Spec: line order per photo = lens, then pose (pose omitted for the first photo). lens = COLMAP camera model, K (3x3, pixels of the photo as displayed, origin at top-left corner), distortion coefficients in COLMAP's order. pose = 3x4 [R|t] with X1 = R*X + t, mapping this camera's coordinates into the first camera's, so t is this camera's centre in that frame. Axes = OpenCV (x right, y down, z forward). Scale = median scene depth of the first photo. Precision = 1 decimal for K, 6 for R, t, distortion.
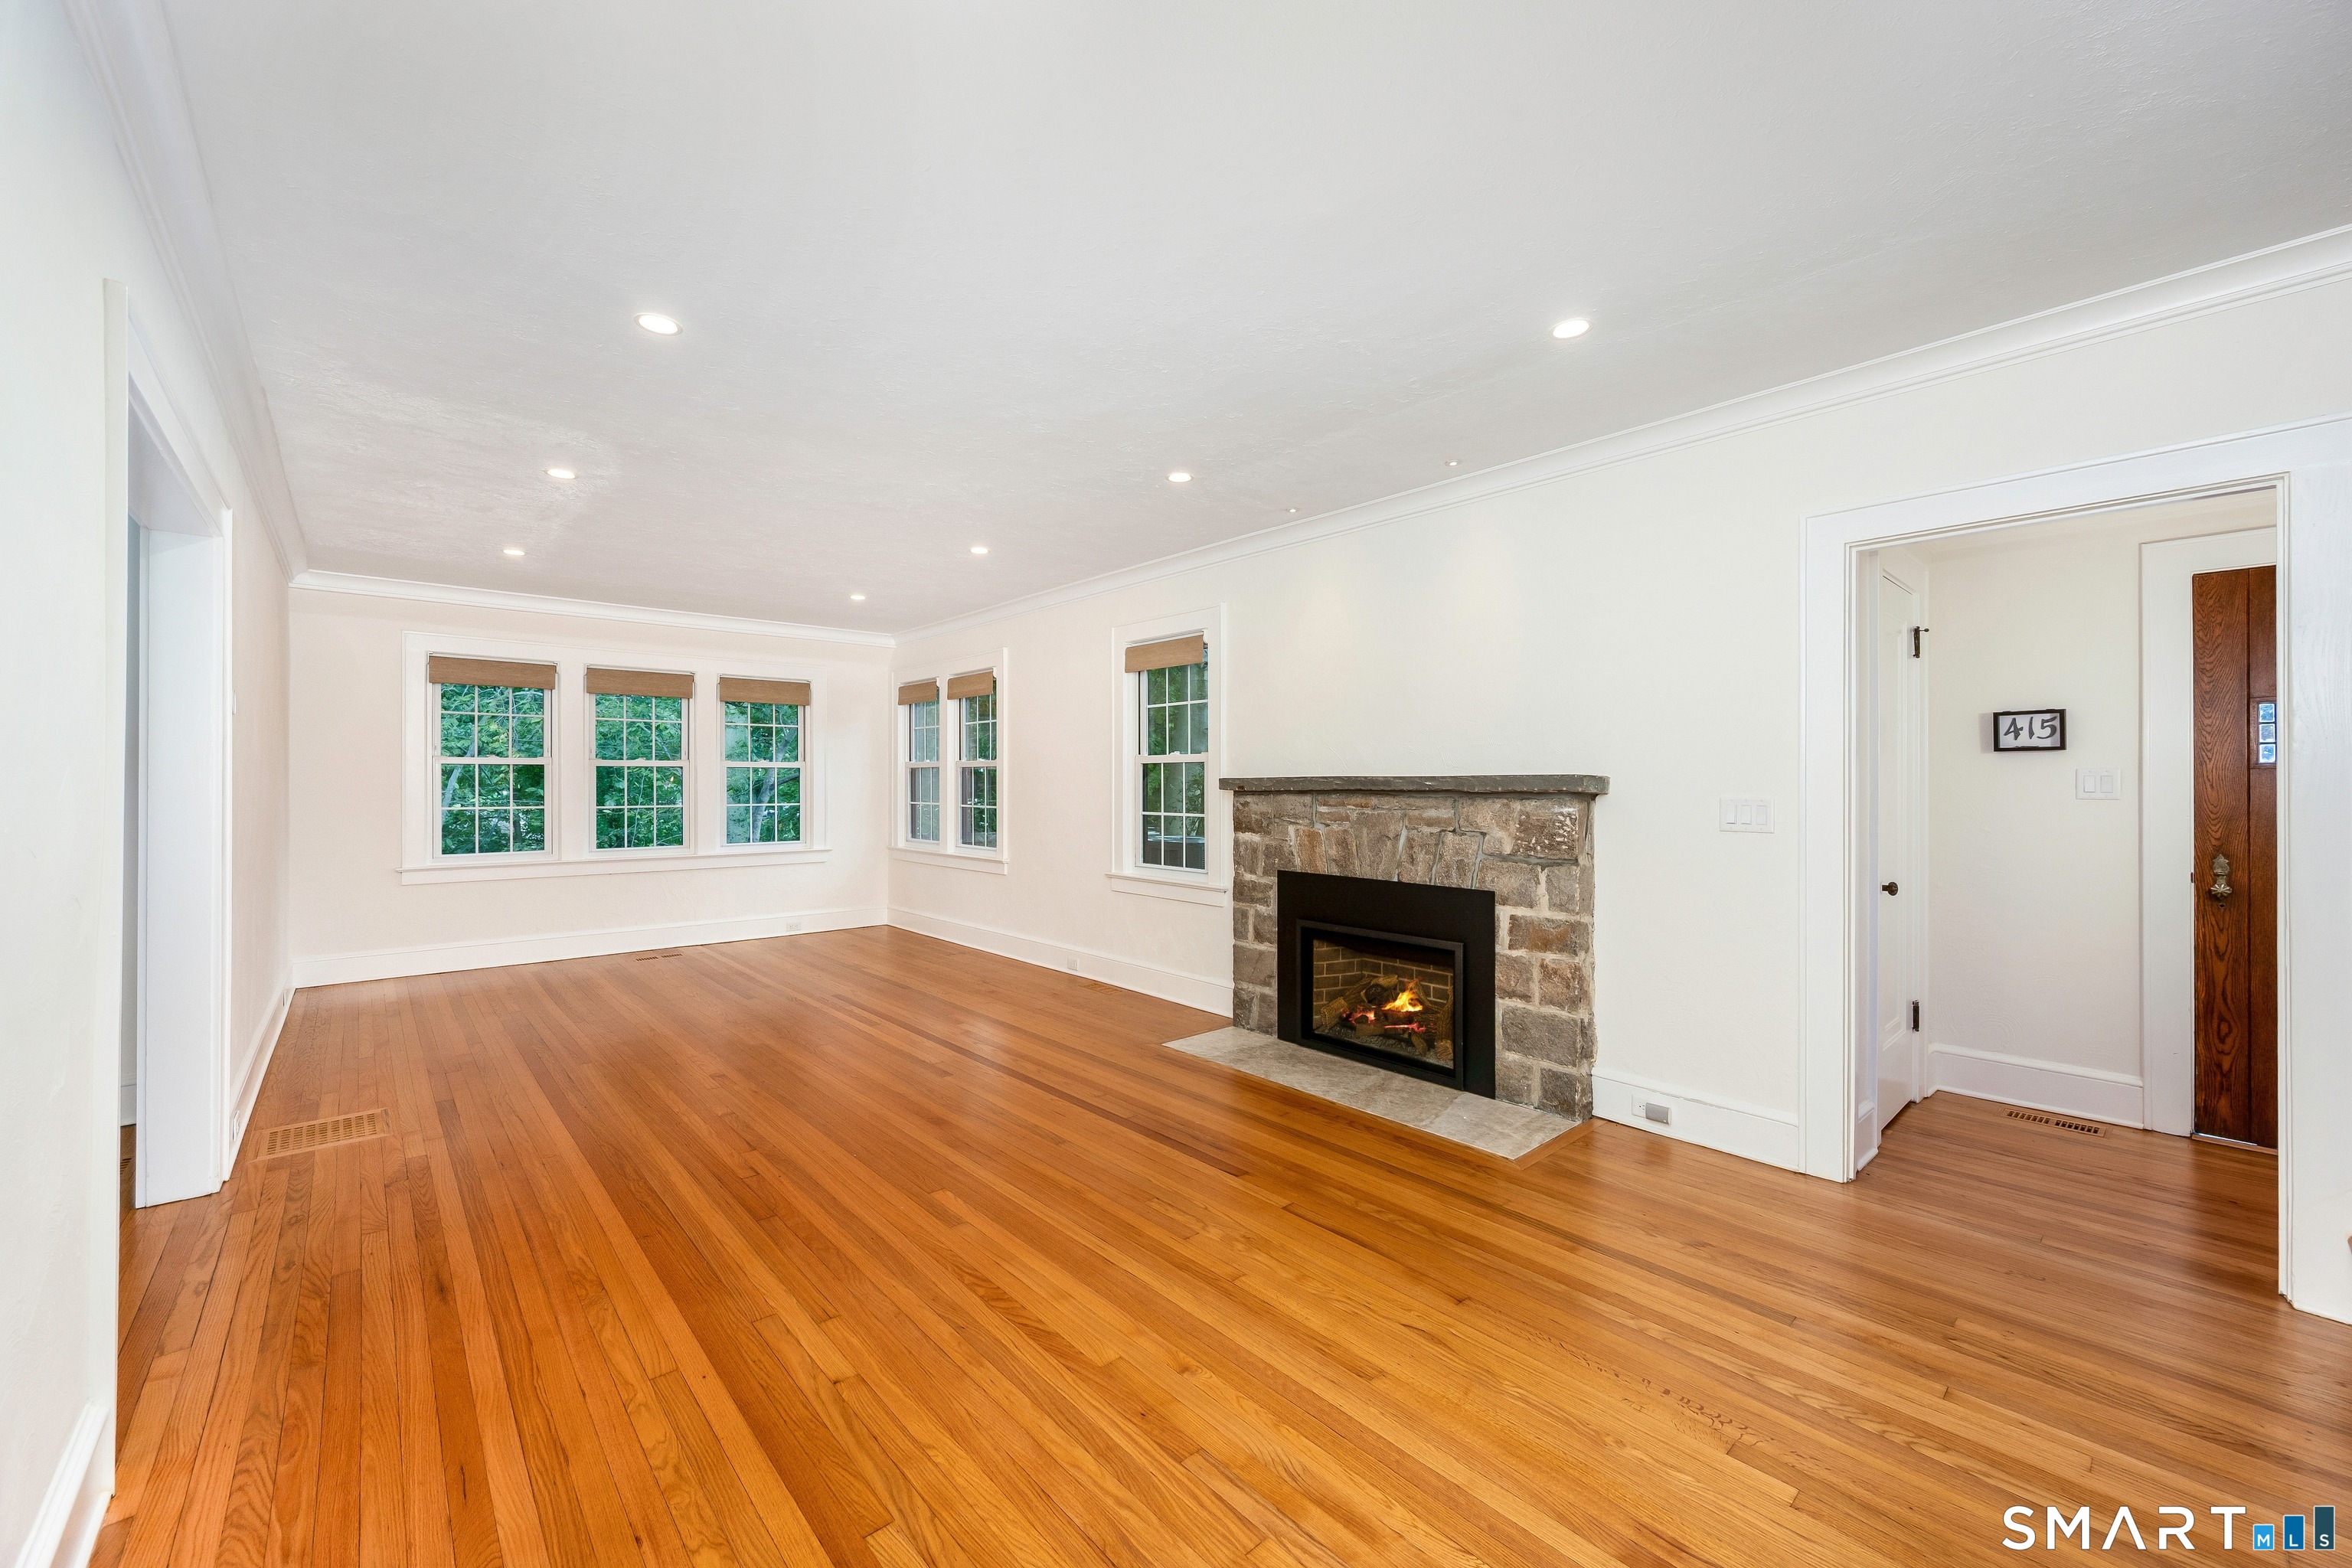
lens RADIAL K [[934.5, 0, 1181.7], [0, 934.5, 783.4], [0, 0, 1]] dist [-0.008757, -0.000266]
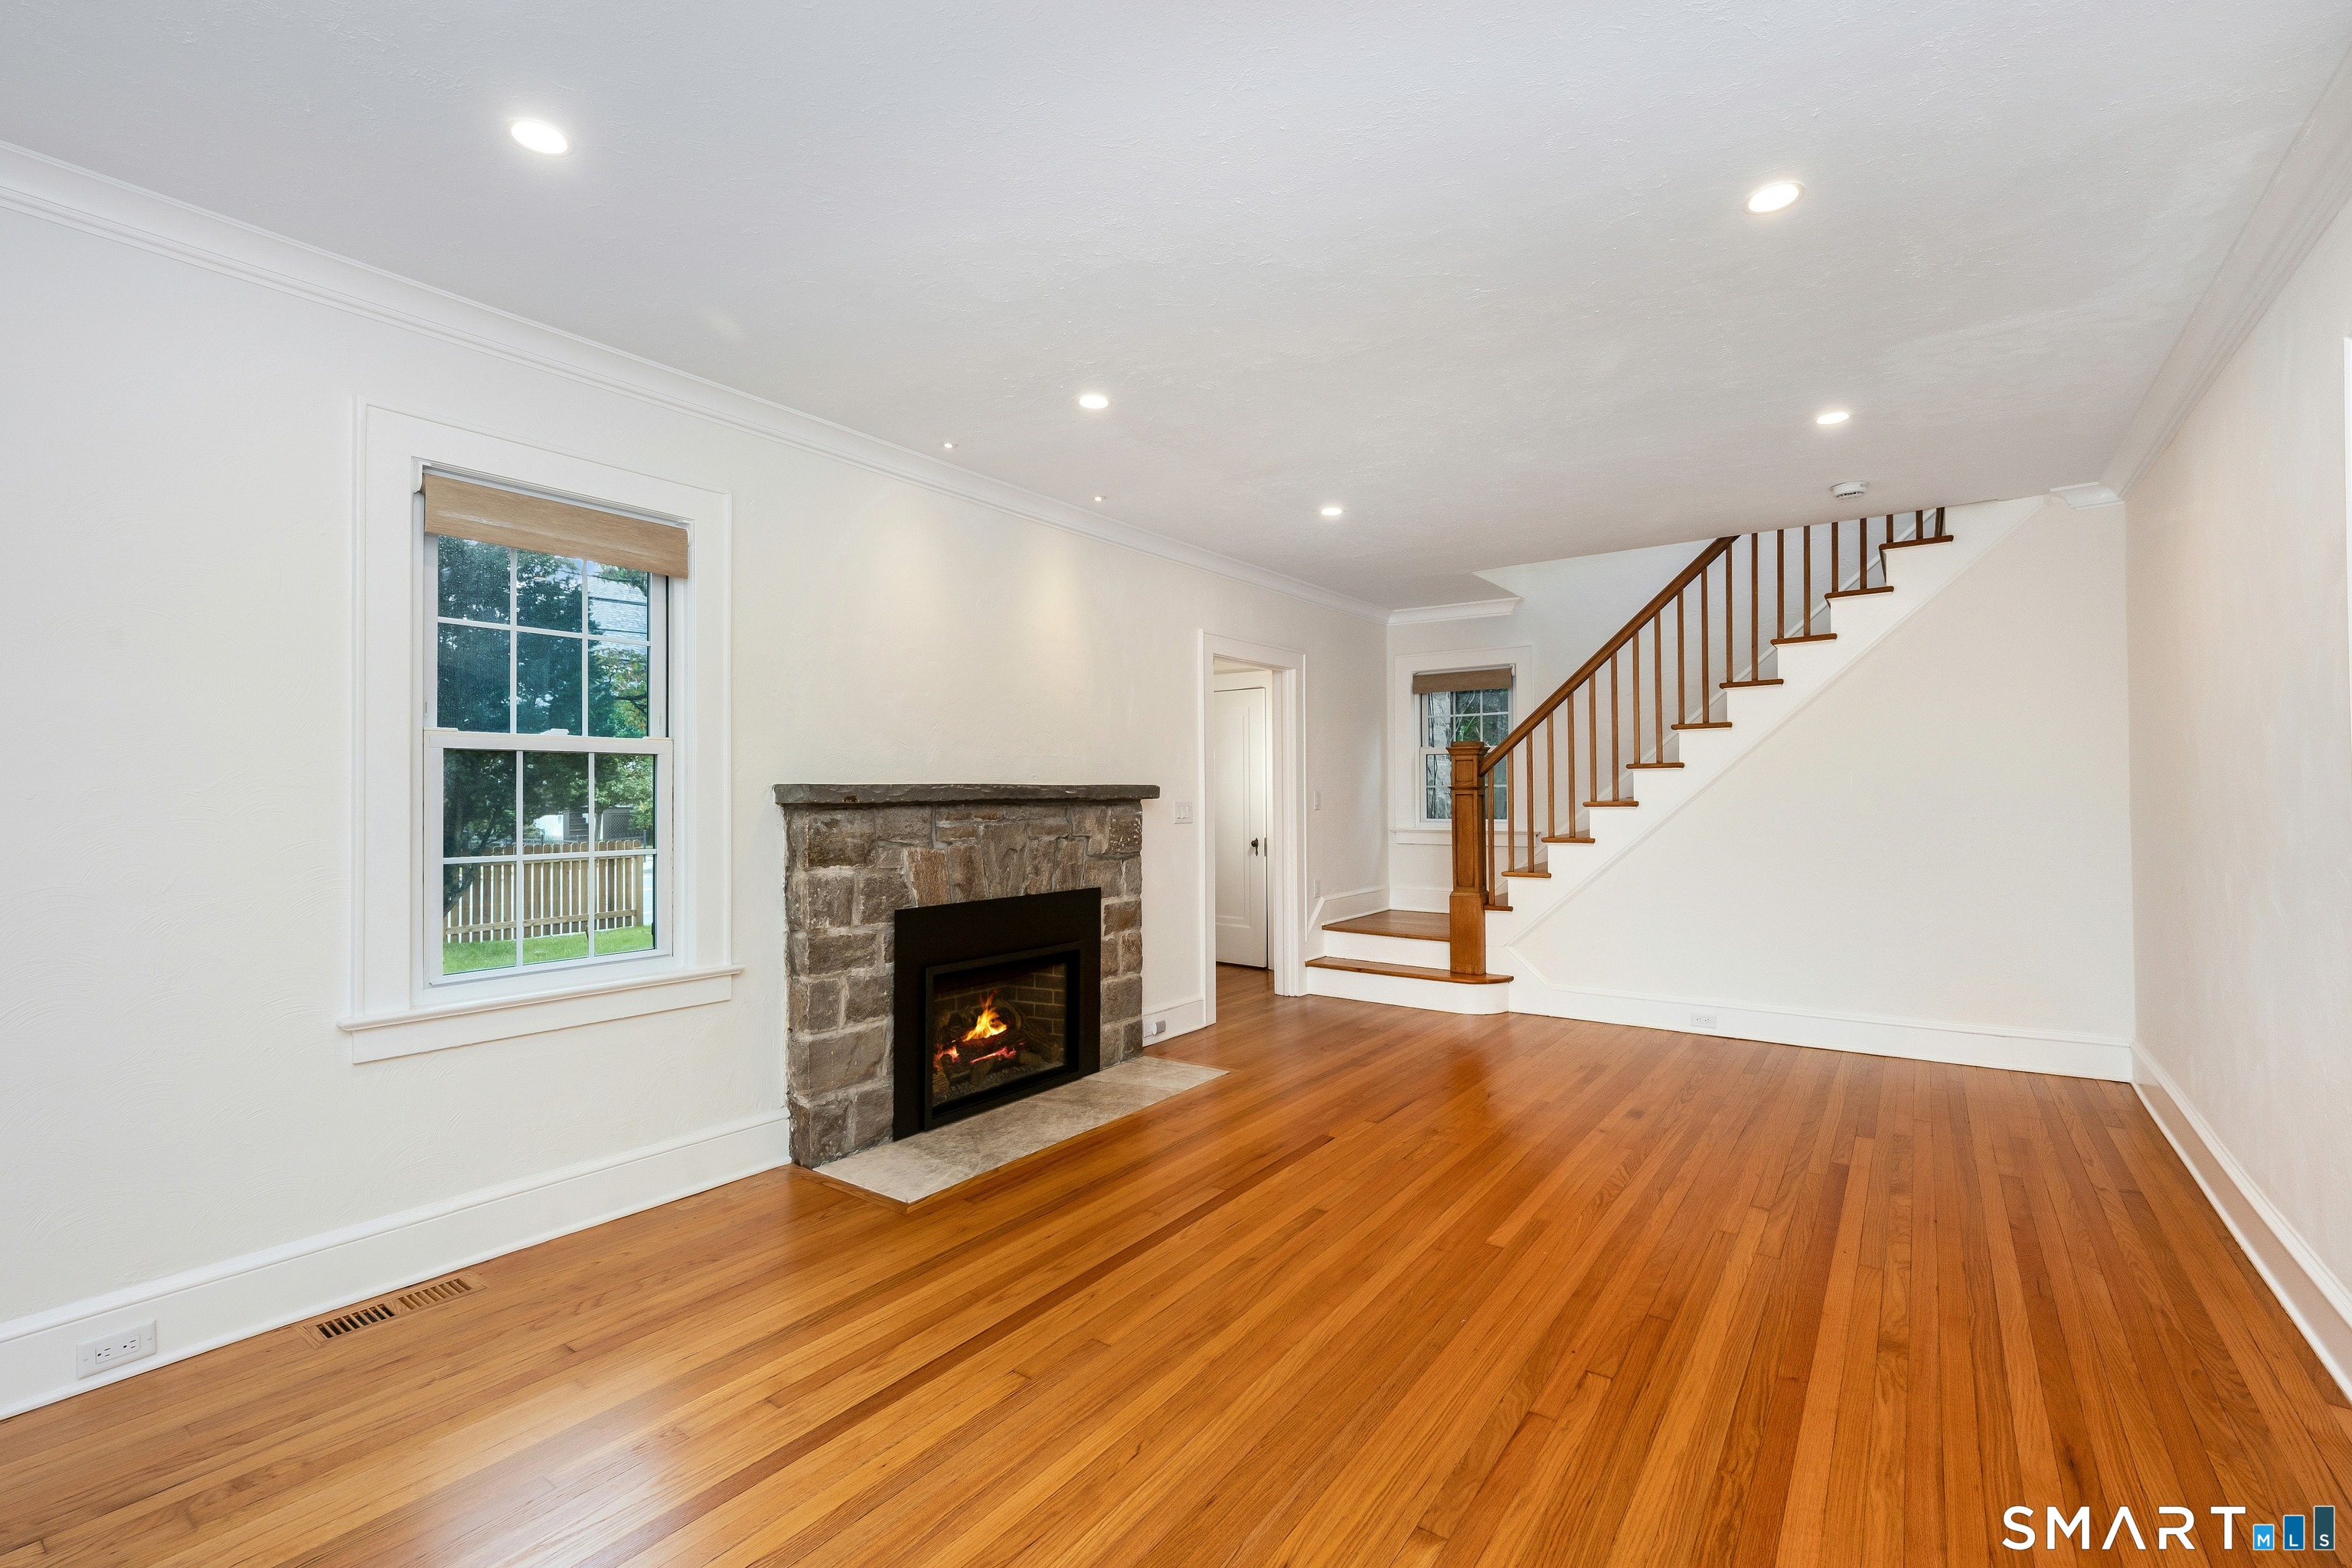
lens RADIAL K [[1052.3, 0, 1171.9], [0, 1052.3, 780.3], [0, 0, 1]] dist [0.004507, 0.000047]
pose [[-0.227580, 0.011076, 0.973696, -0.878192], [0.003271, 0.999938, -0.010609, -0.000496], [-0.973754, 0.000770, -0.227602, 1.135661]]
